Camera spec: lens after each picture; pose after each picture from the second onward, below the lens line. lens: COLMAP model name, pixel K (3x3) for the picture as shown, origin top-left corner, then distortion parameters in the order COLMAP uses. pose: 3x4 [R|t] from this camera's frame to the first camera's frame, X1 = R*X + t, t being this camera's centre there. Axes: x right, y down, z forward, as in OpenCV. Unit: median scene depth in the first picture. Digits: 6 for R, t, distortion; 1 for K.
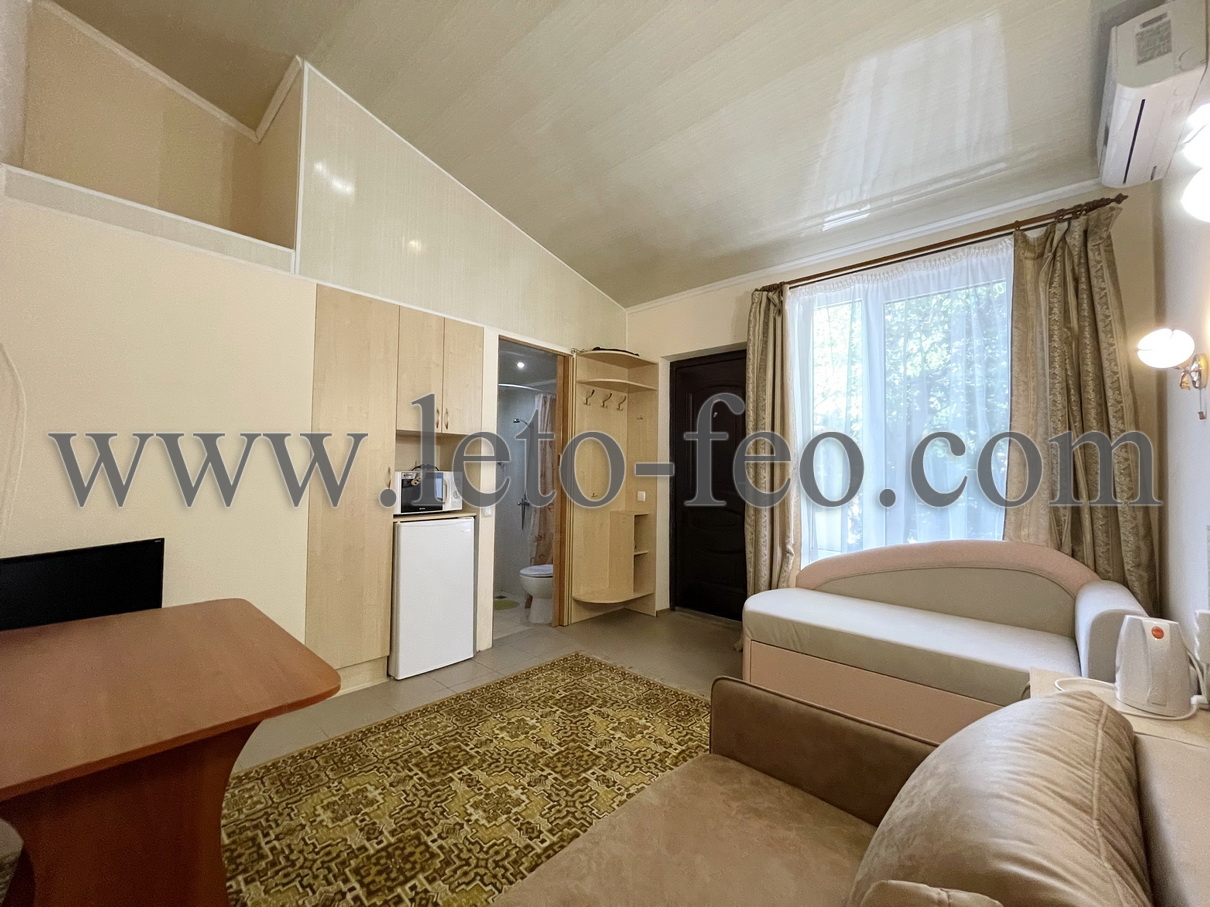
lens RADIAL K [[487.2, 0, 606.4], [0, 487.2, 454.5], [0, 0, 1]] dist [-0.004648, 0.000586]
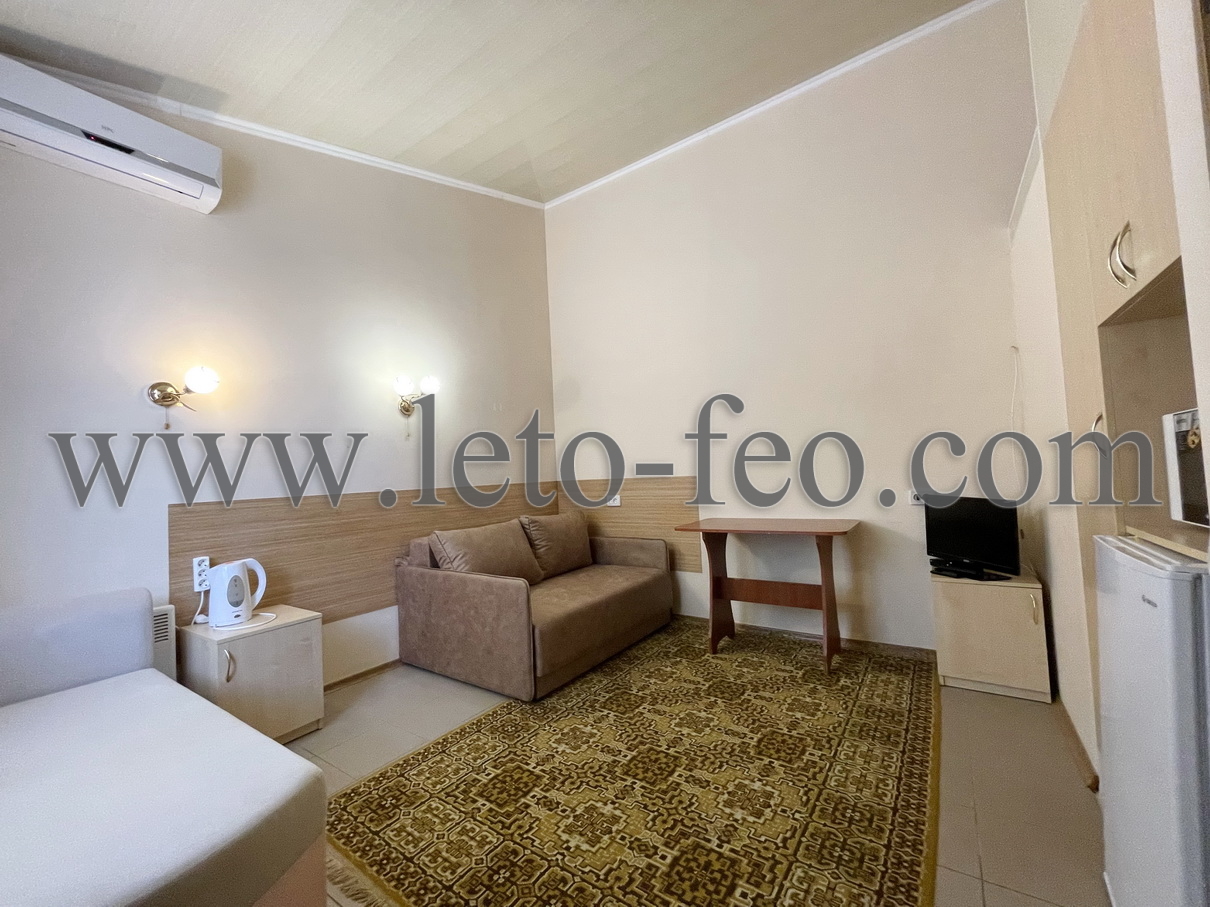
lens RADIAL K [[487.2, 0, 606.9], [0, 487.2, 454.5], [0, 0, 1]] dist [-0.004648, 0.000586]
pose [[-0.990554, 0.017358, -0.136023, 0.112661], [0.027053, 0.997197, -0.069760, 0.102853], [0.134431, -0.072781, -0.988247, 1.718165]]
